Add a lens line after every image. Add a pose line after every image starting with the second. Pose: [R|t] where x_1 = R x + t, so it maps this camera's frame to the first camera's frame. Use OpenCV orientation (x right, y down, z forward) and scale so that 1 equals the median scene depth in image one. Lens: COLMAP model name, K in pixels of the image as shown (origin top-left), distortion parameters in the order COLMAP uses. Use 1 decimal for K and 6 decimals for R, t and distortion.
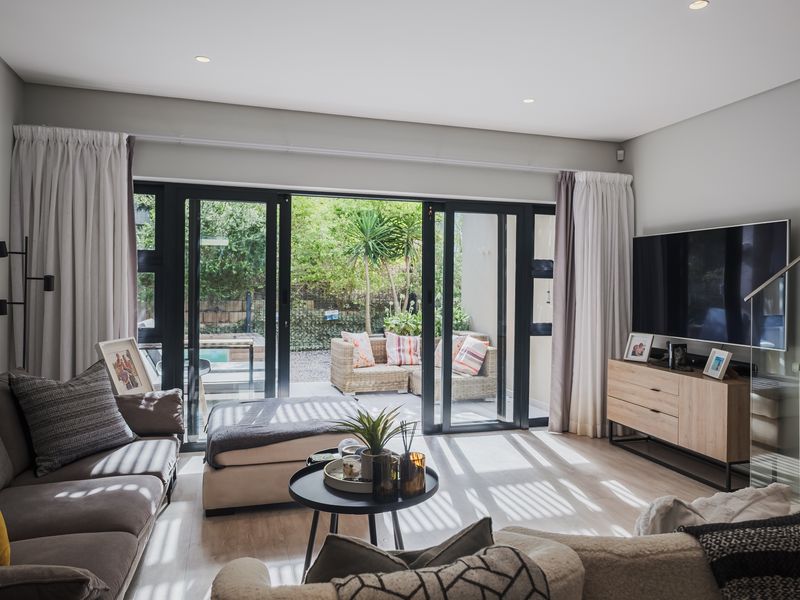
lens RADIAL K [[573.0, 0, 402.4], [0, 573.0, 296.7], [0, 0, 1]] dist [-0.009504, -0.000437]
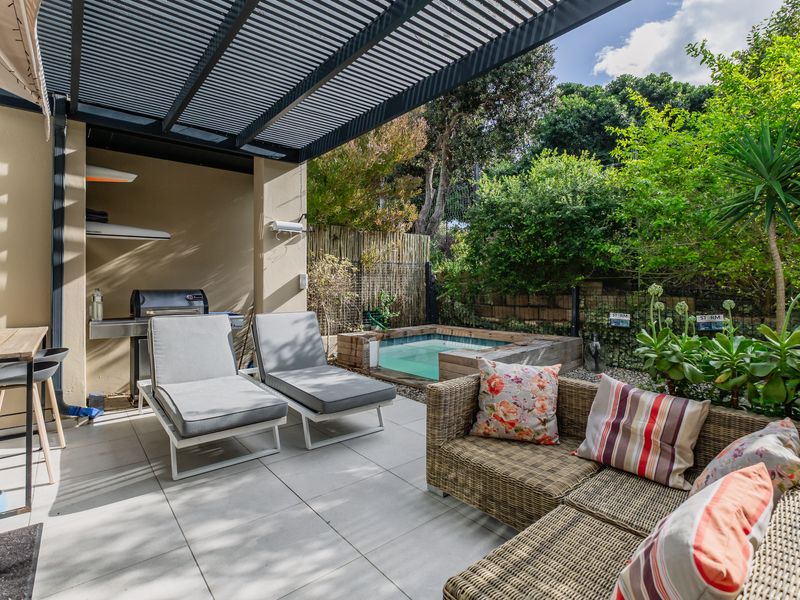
lens RADIAL K [[394.1, 0, 408.9], [0, 394.1, 277.9], [0, 0, 1]] dist [-0.002057, -0.000254]
pose [[0.388612, -0.024292, -0.921081, 0.195095], [-0.009439, 0.999495, -0.030343, 0.001546], [0.921353, 0.020486, 0.388186, 0.783097]]
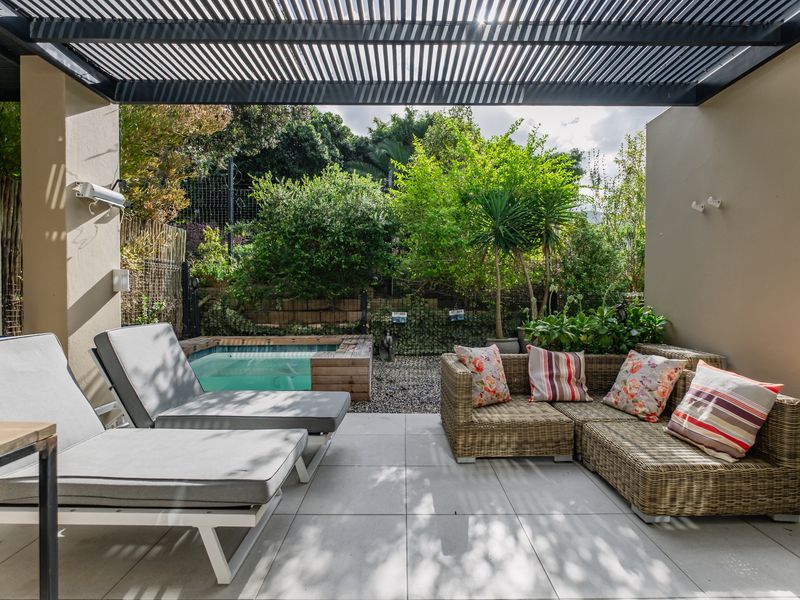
lens RADIAL K [[399.5, 0, 400.6], [0, 399.5, 288.9], [0, 0, 1]] dist [-0.000429, -0.000106]
pose [[0.954309, -0.012007, -0.298580, -0.030895], [0.004116, 0.999626, -0.027042, 0.011592], [0.298793, 0.024577, 0.954001, 0.556997]]
